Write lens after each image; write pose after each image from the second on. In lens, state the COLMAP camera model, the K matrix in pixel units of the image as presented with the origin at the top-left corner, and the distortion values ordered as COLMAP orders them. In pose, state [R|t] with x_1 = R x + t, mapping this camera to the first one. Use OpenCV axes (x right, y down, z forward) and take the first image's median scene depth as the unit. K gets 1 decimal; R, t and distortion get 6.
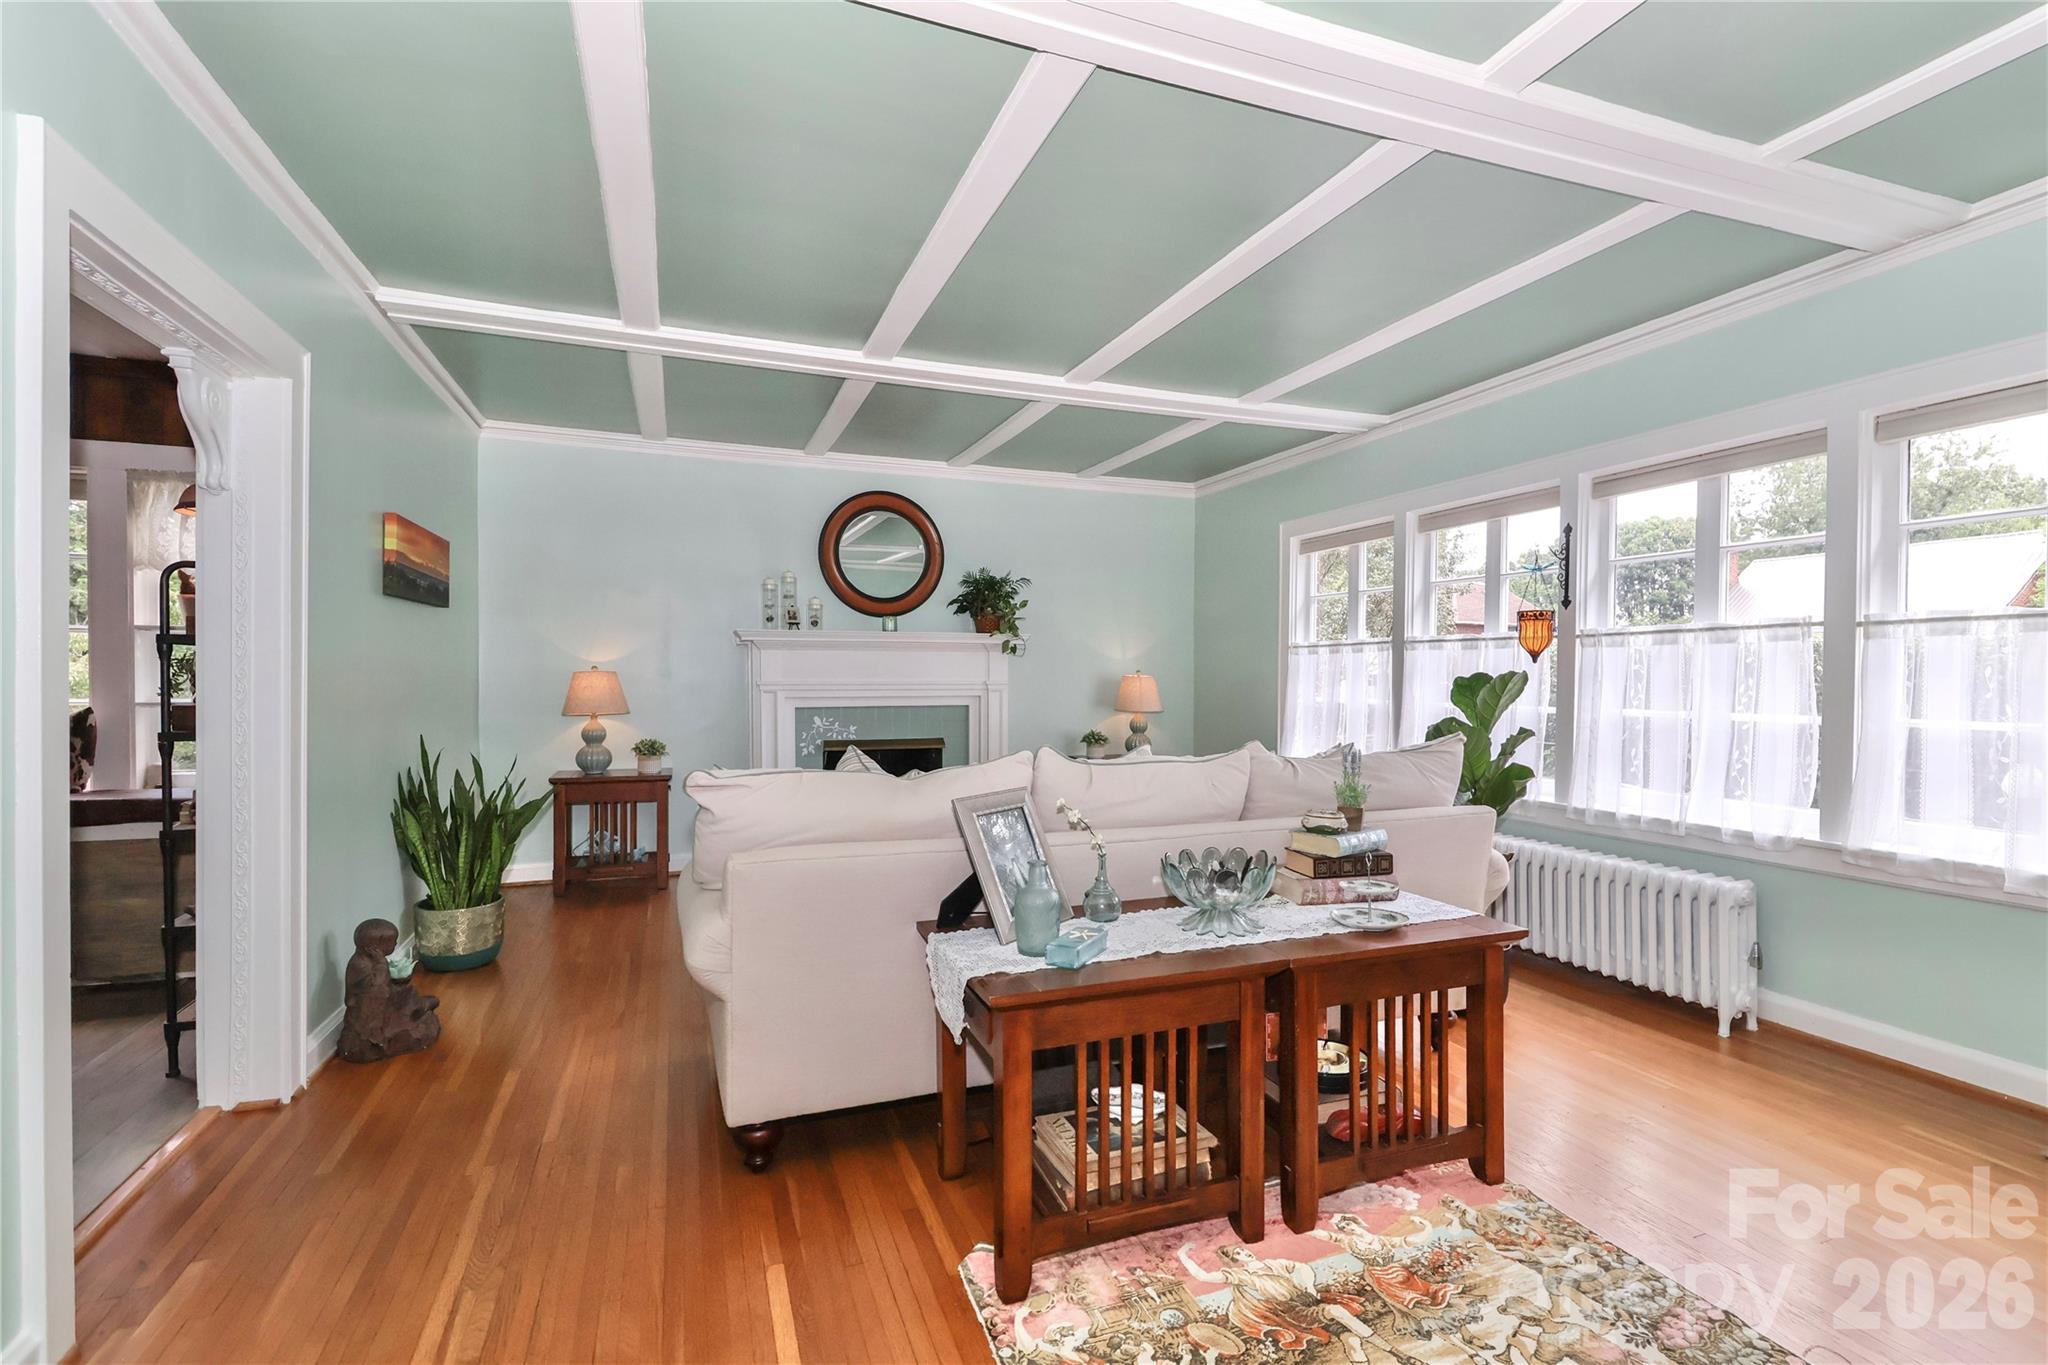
lens RADIAL K [[966.6, 0, 1058.6], [0, 966.6, 695.8], [0, 0, 1]] dist [0.007028, -0.007865]
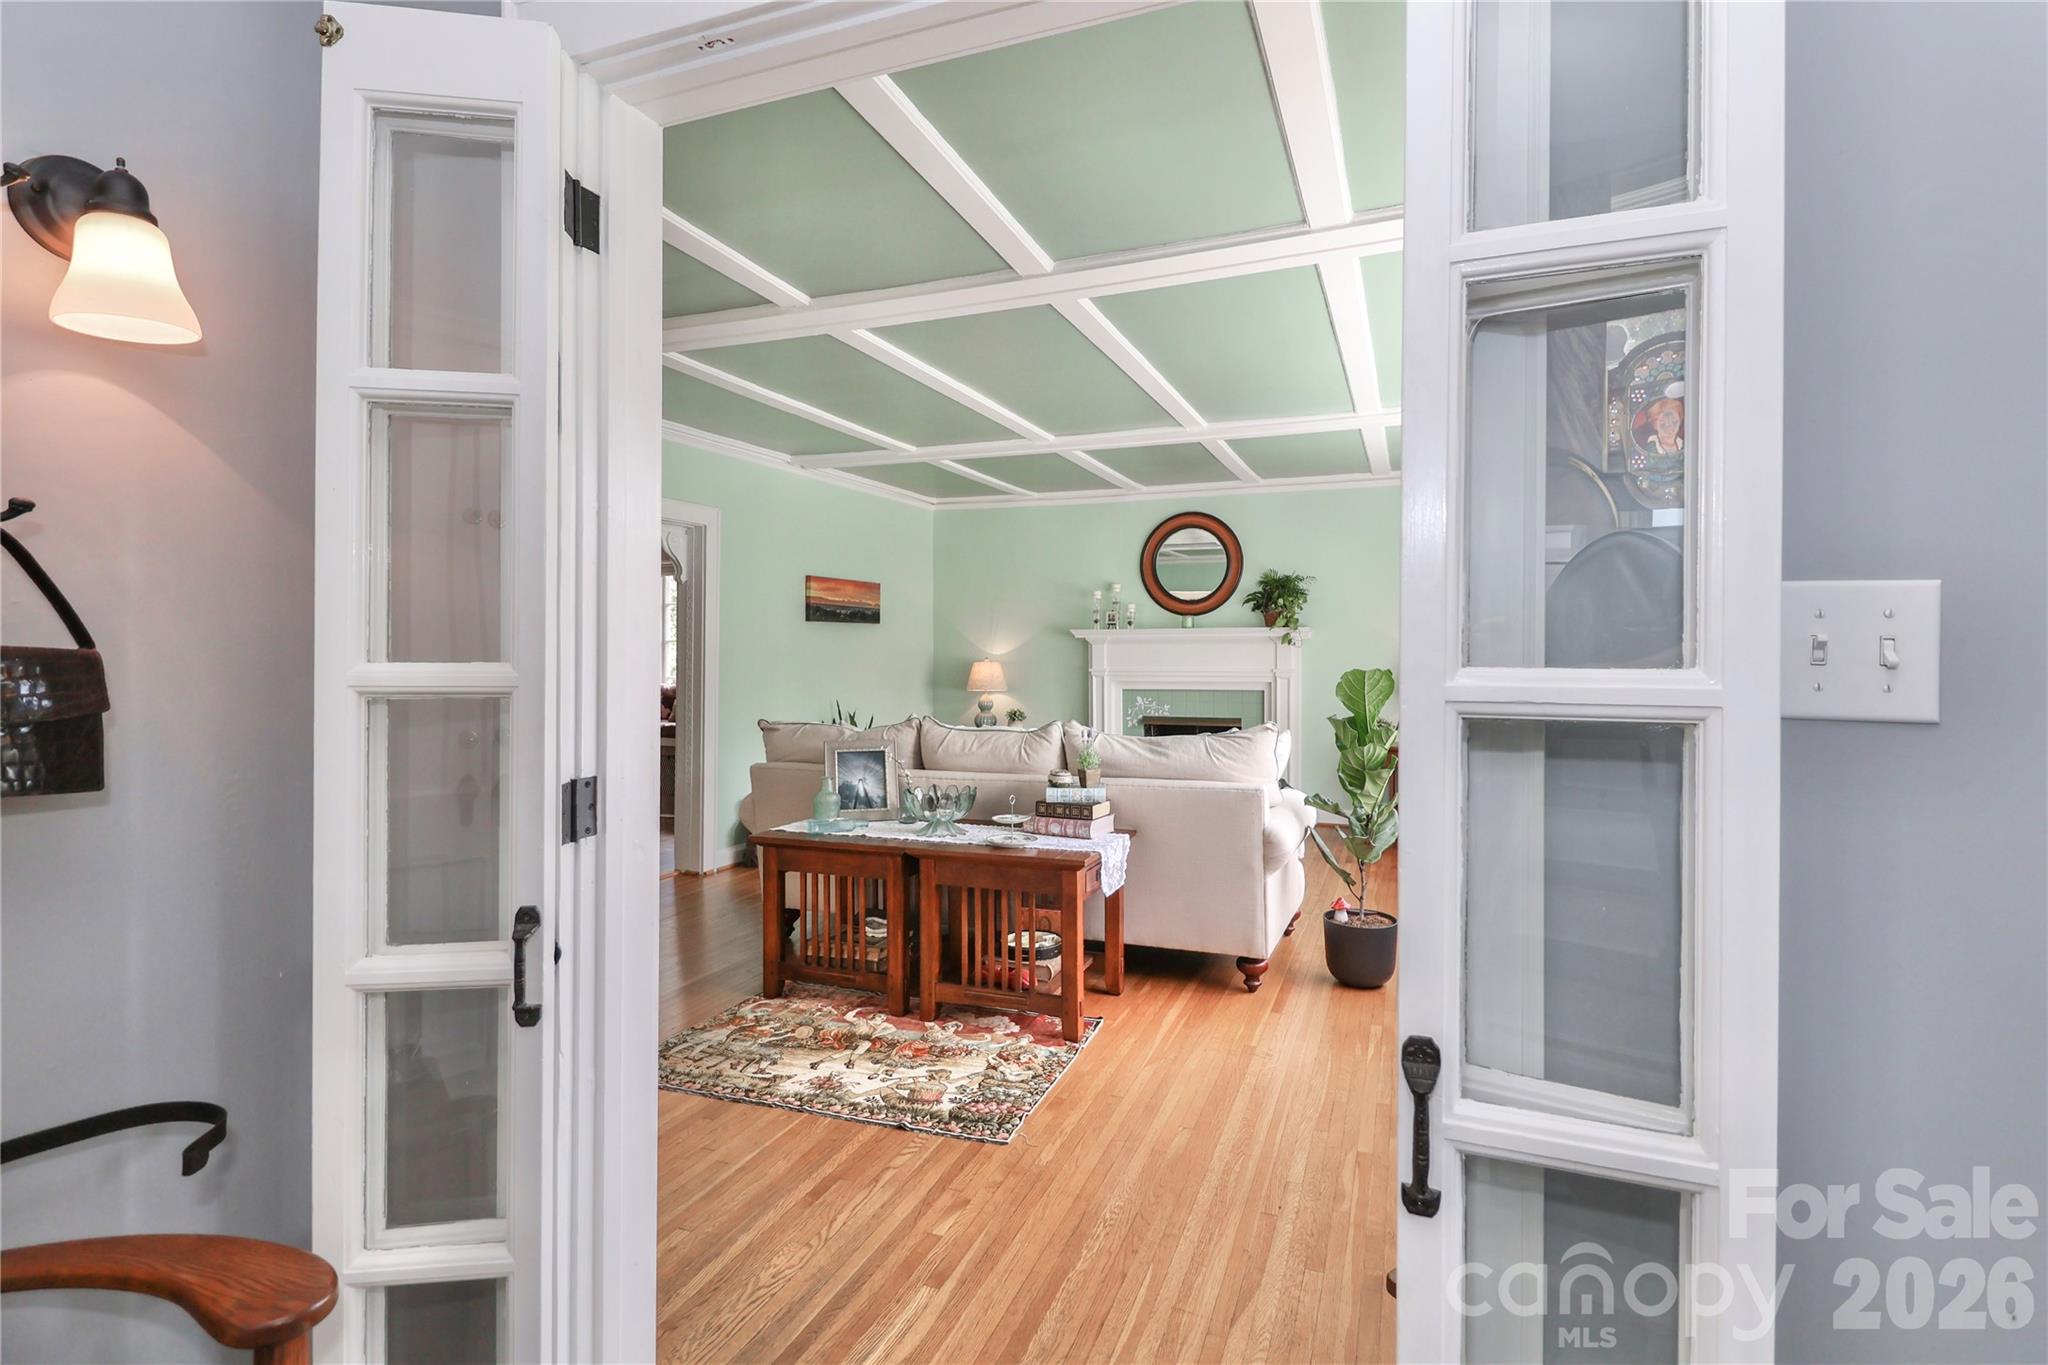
lens RADIAL K [[966.6, 0, 1038.6], [0, 966.6, 655.2], [0, 0, 1]] dist [0.007028, -0.007865]
pose [[0.739163, -0.003831, -0.673516, 0.557886], [-0.011021, 0.999781, -0.017782, -0.009613], [0.673436, 0.020566, 0.738959, -0.026430]]
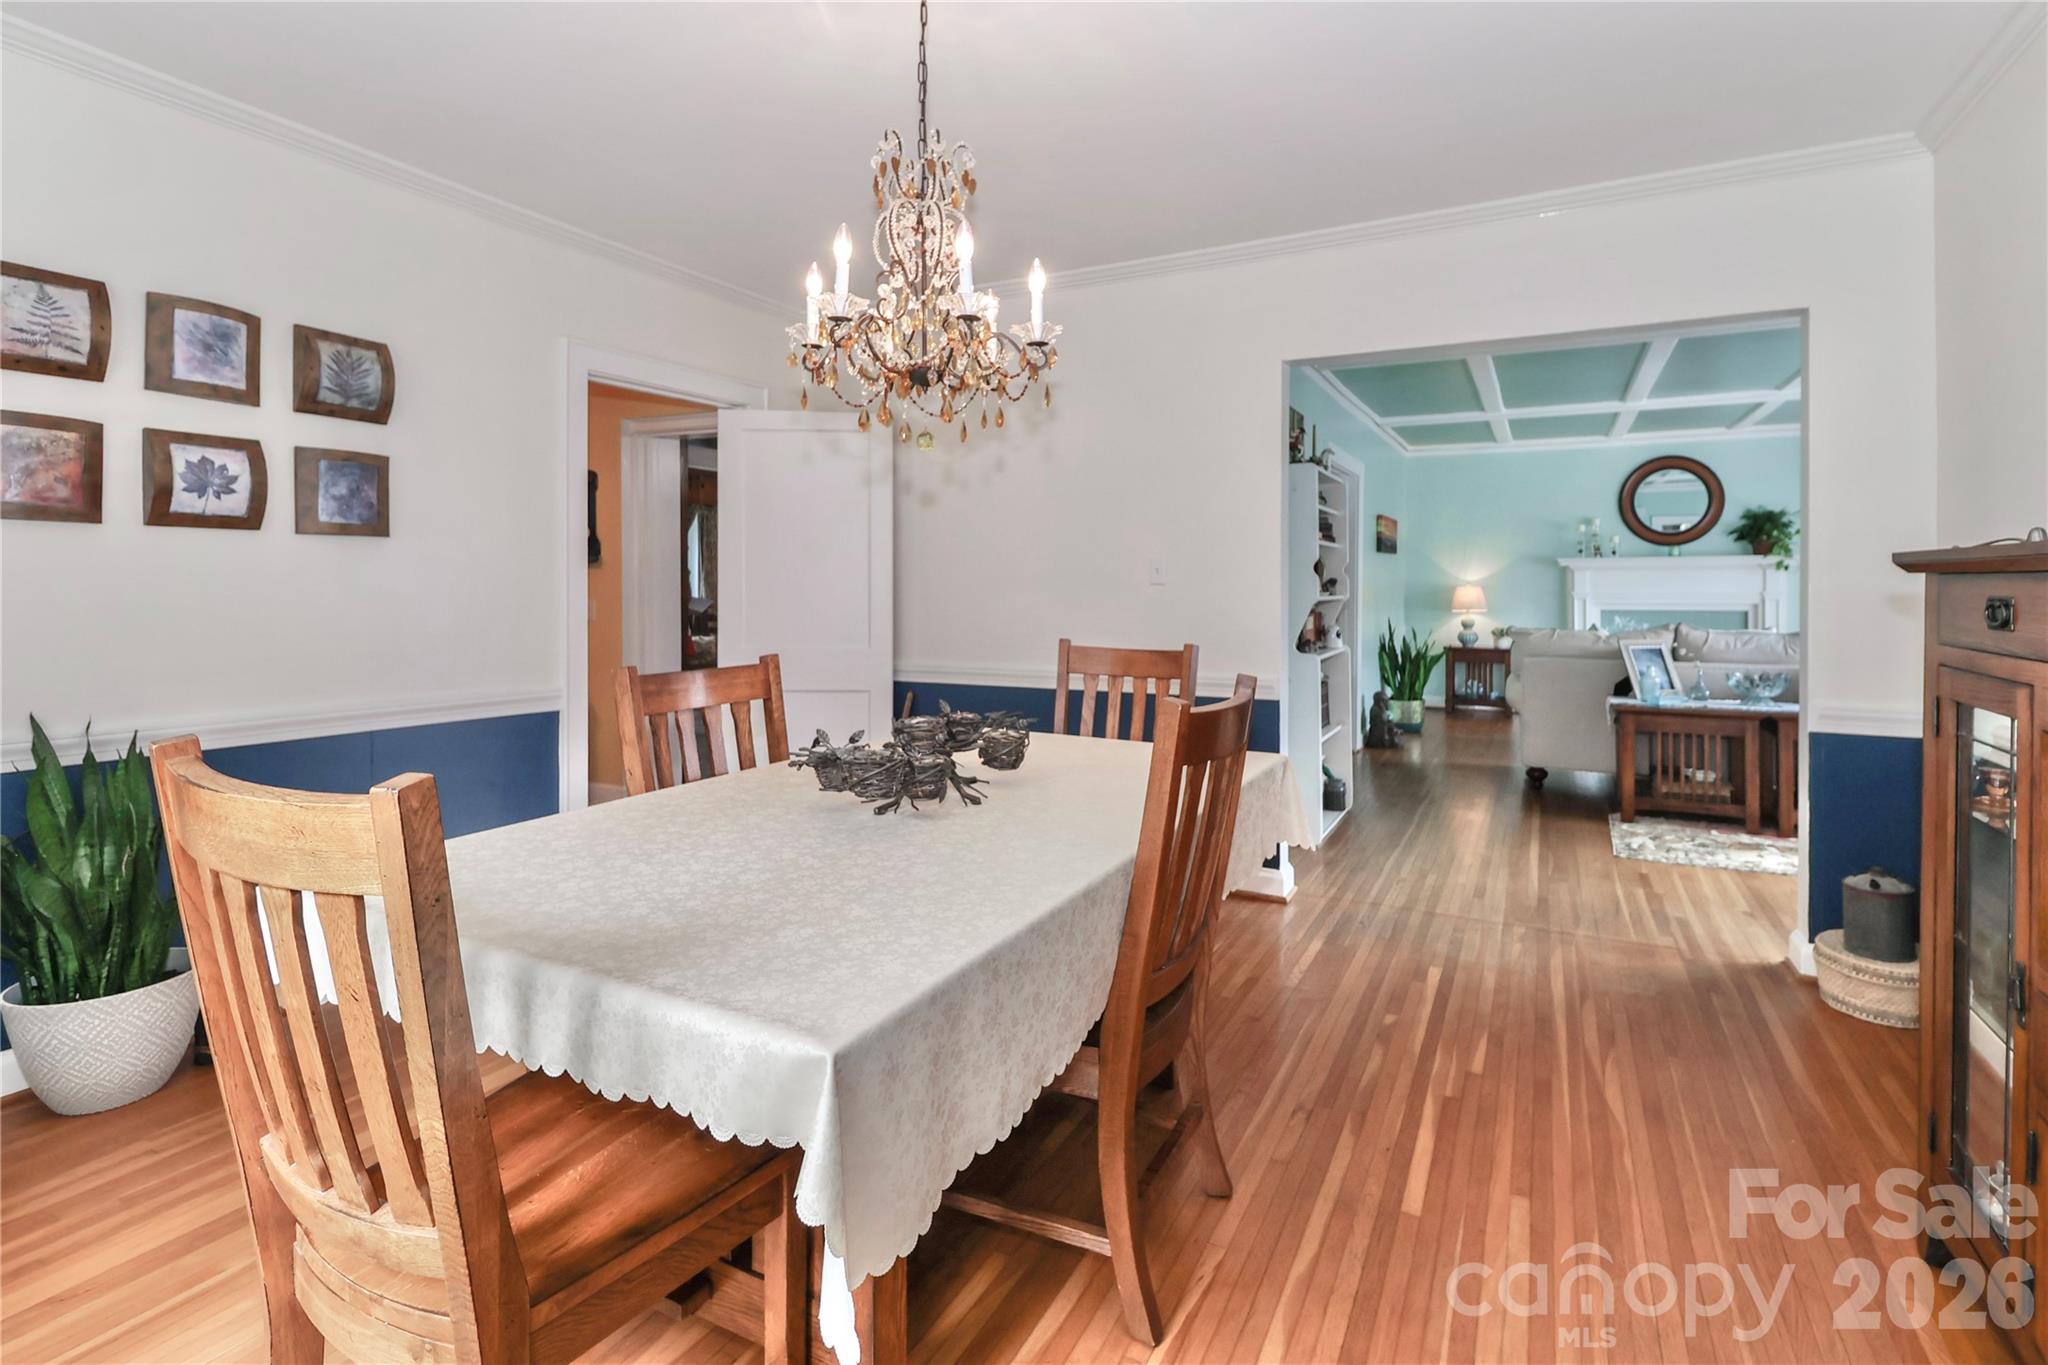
lens RADIAL K [[966.6, 0, 1057.7], [0, 966.6, 586.1], [0, 0, 1]] dist [0.007028, -0.007865]
pose [[0.671971, -0.004939, -0.740561, 0.291117], [-0.013024, 0.999744, -0.018486, 0.015257], [0.740463, 0.022067, 0.671735, -0.666091]]
